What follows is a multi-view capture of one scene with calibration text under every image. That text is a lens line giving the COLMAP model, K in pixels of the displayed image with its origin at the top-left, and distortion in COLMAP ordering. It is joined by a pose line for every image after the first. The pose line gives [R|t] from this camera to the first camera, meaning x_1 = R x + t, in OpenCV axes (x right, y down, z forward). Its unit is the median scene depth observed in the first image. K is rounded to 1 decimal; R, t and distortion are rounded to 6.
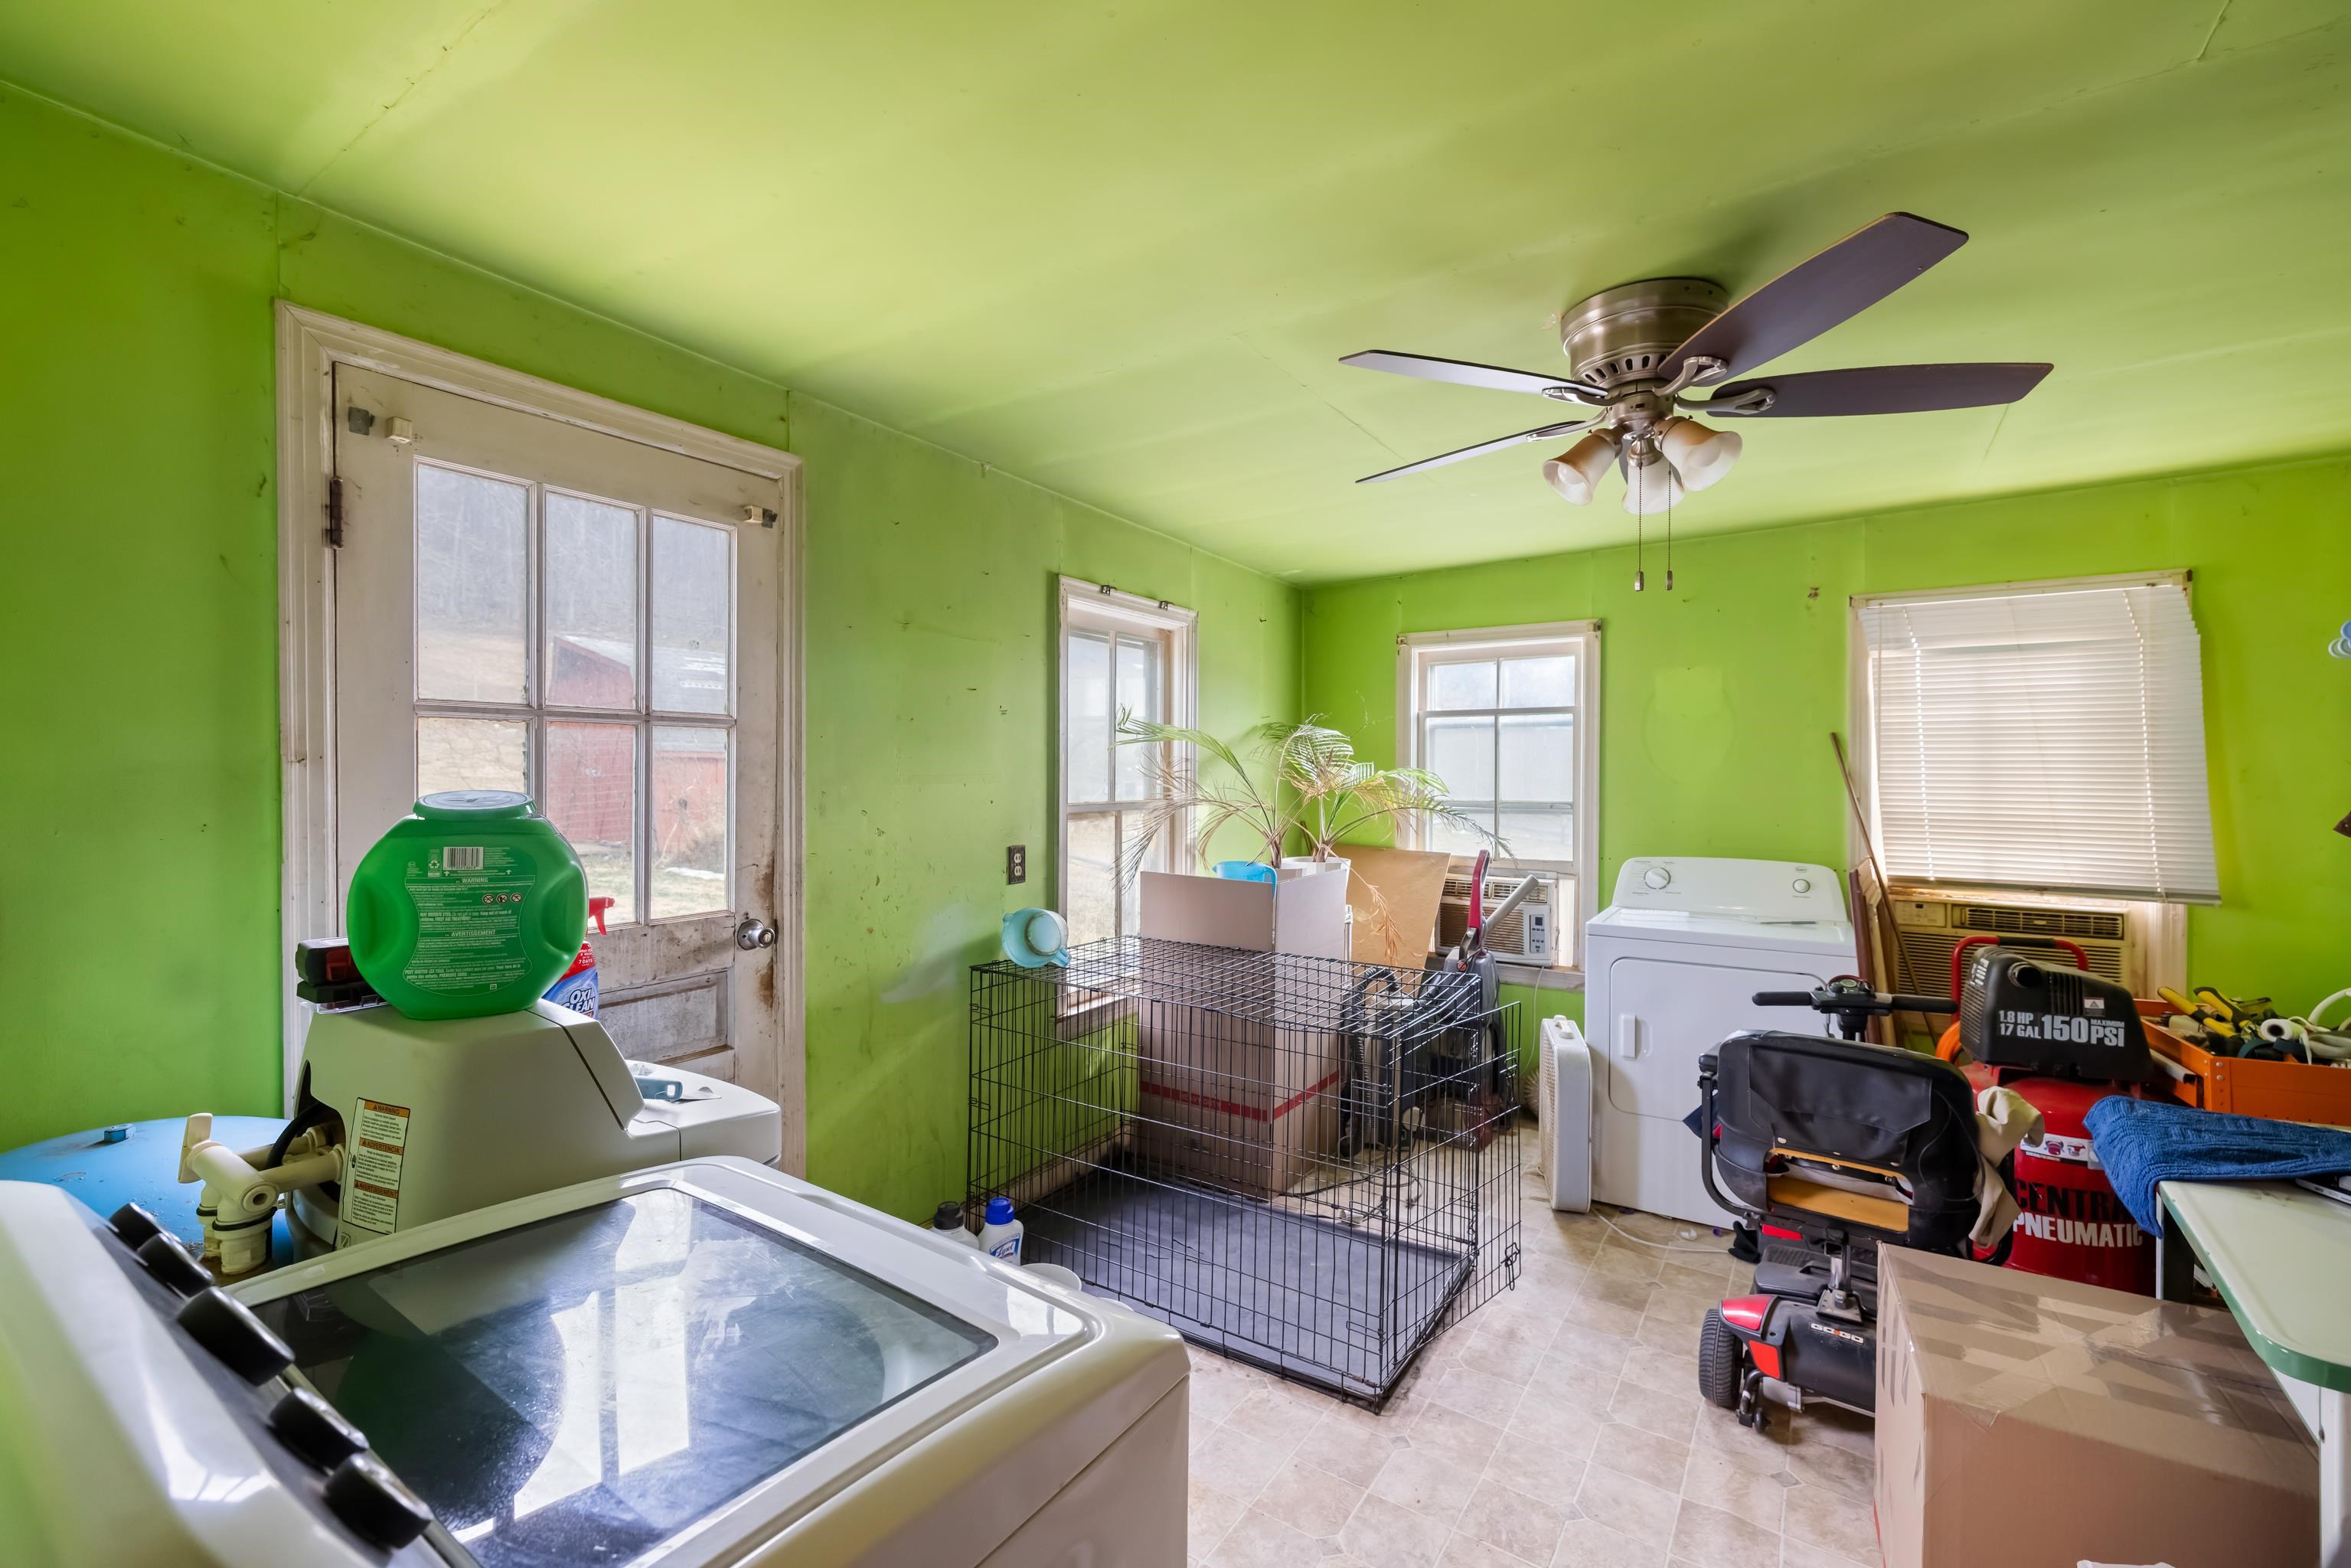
lens RADIAL K [[979.1, 0, 1175.5], [0, 979.1, 784.0], [0, 0, 1]] dist [-0.000644, -0.000255]
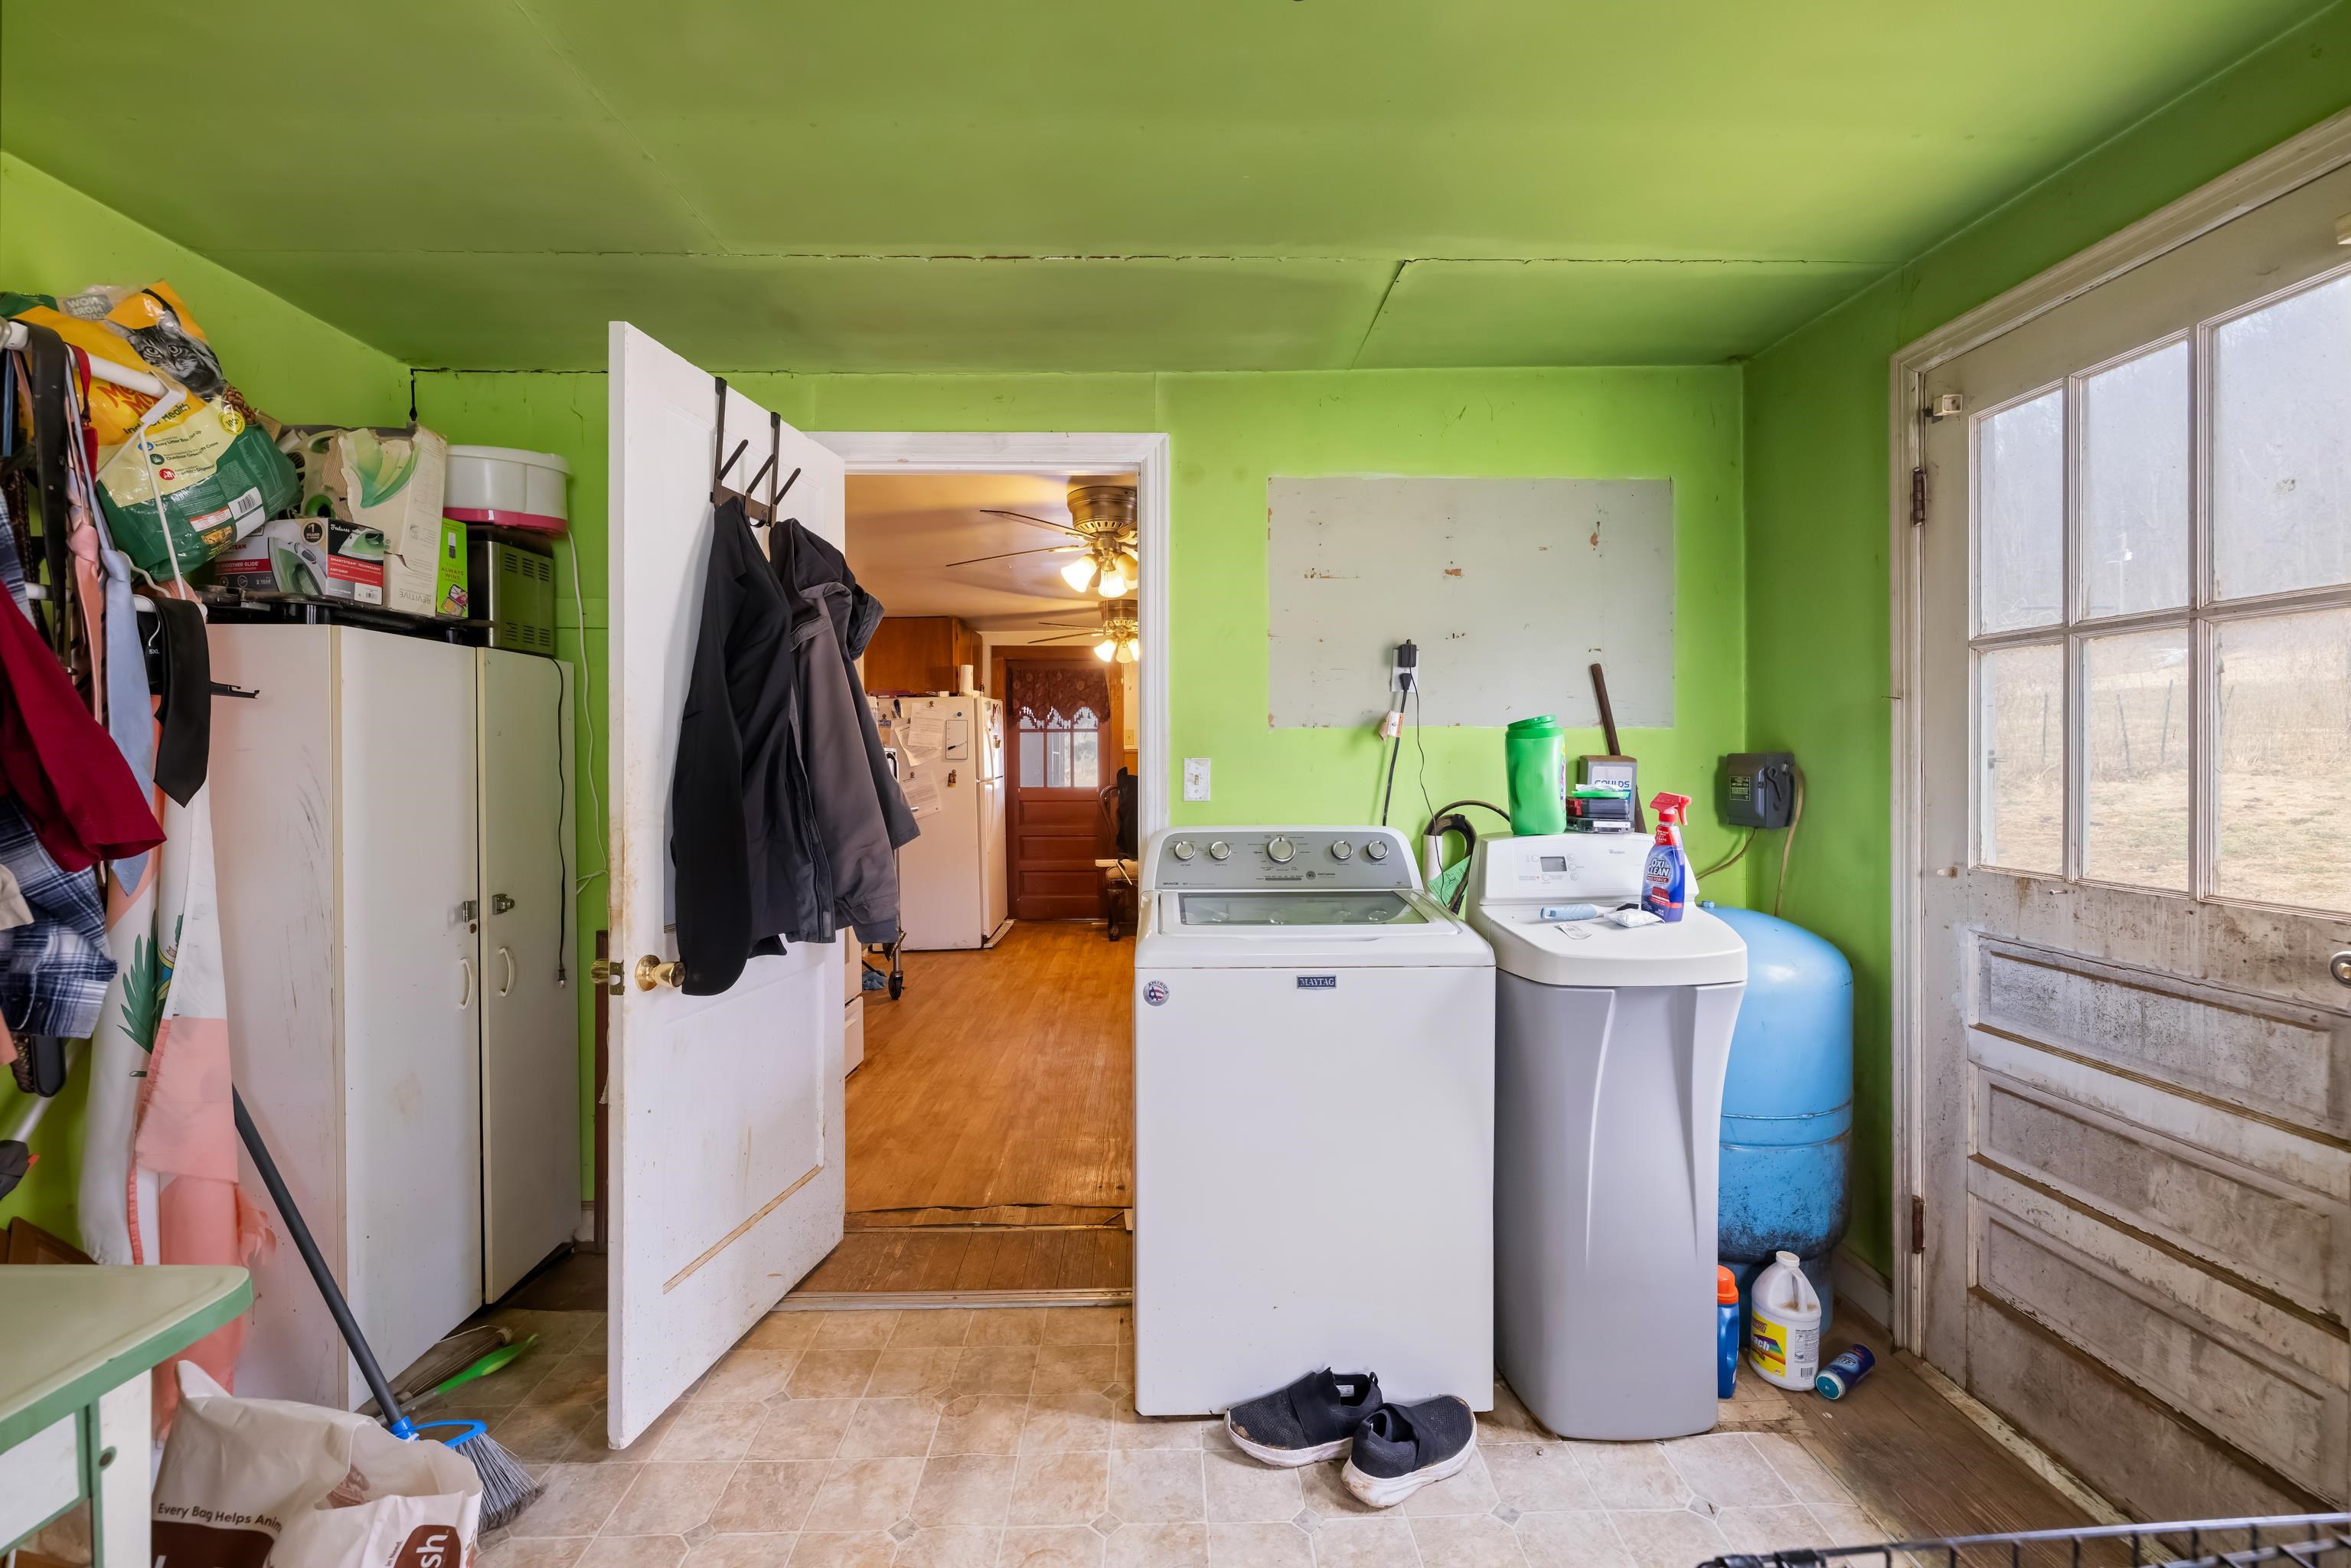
lens RADIAL K [[973.0, 0, 1182.4], [0, 973.0, 777.6], [0, 0, 1]] dist [-0.001301, 0.000403]
pose [[-0.811439, 0.010935, -0.584335, 0.490811], [-0.011036, 0.999360, 0.034027, 0.037436], [0.584333, 0.034059, -0.810799, 1.145817]]
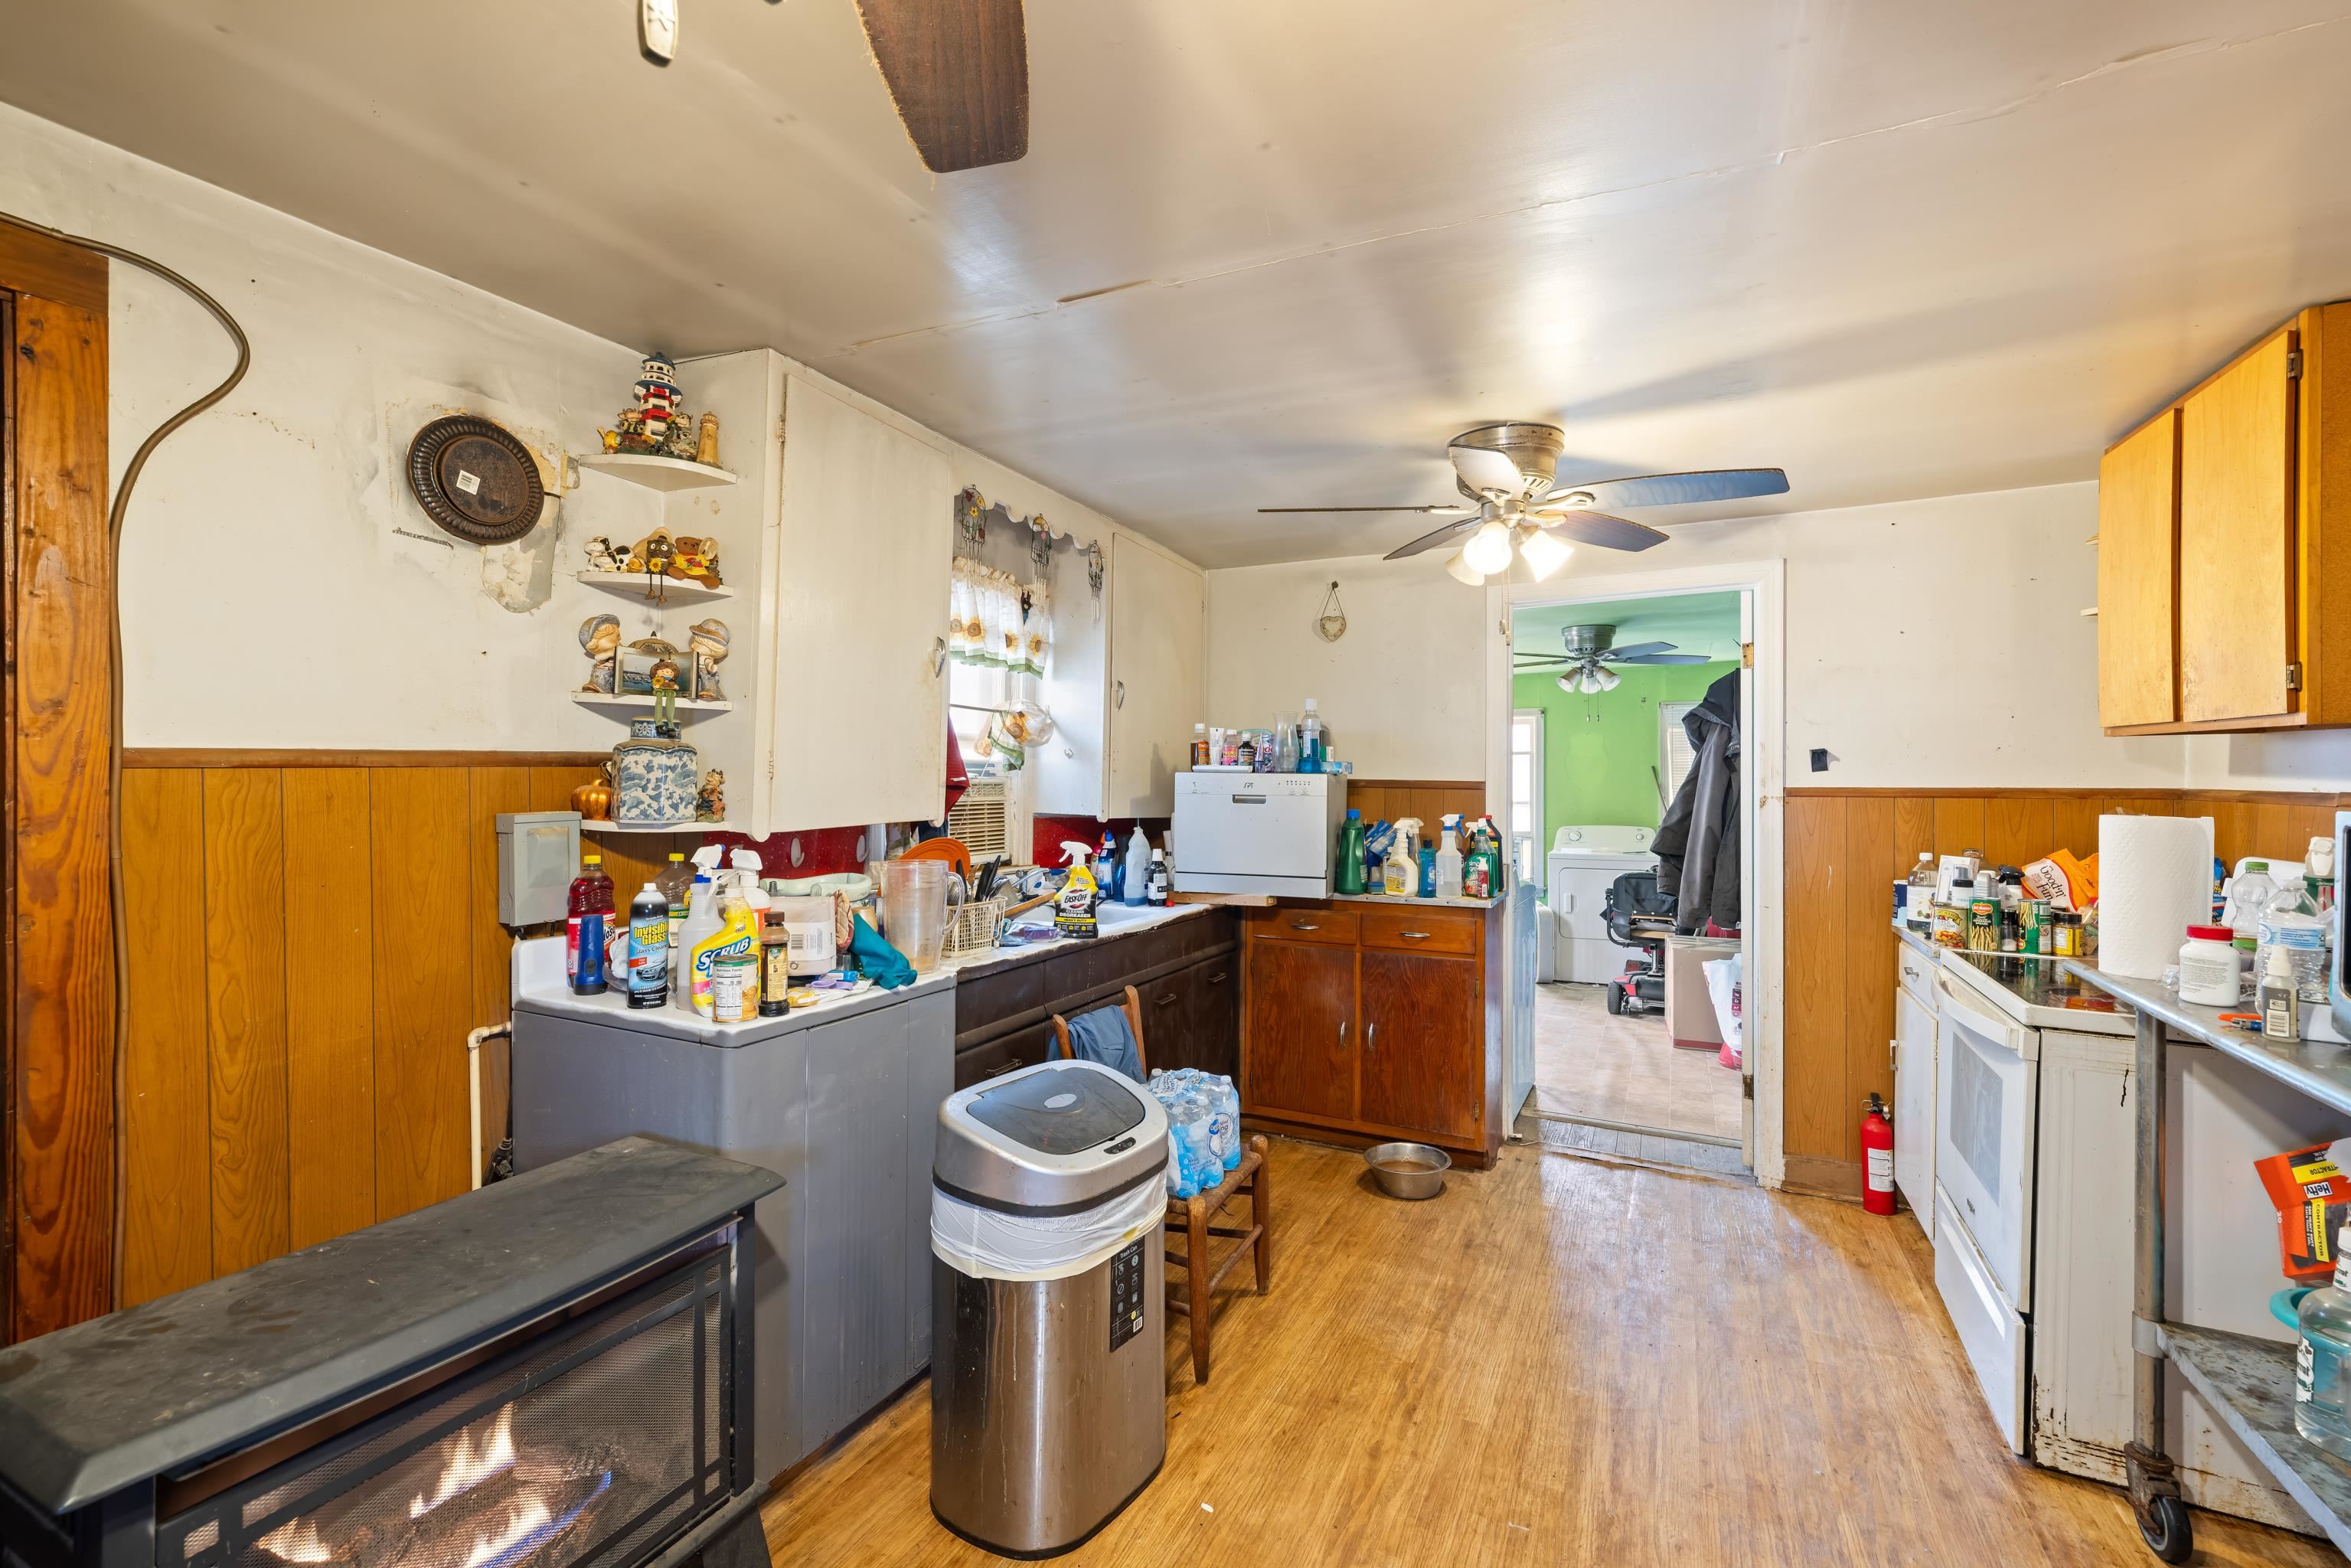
lens RADIAL K [[973.0, 0, 1182.4], [0, 973.0, 777.6], [0, 0, 1]] dist [-0.001301, 0.000403]
pose [[0.991556, 0.002468, 0.129658, -1.048368], [0.000669, 0.999708, -0.024143, 0.039646], [-0.129680, 0.024026, 0.991265, -1.635989]]
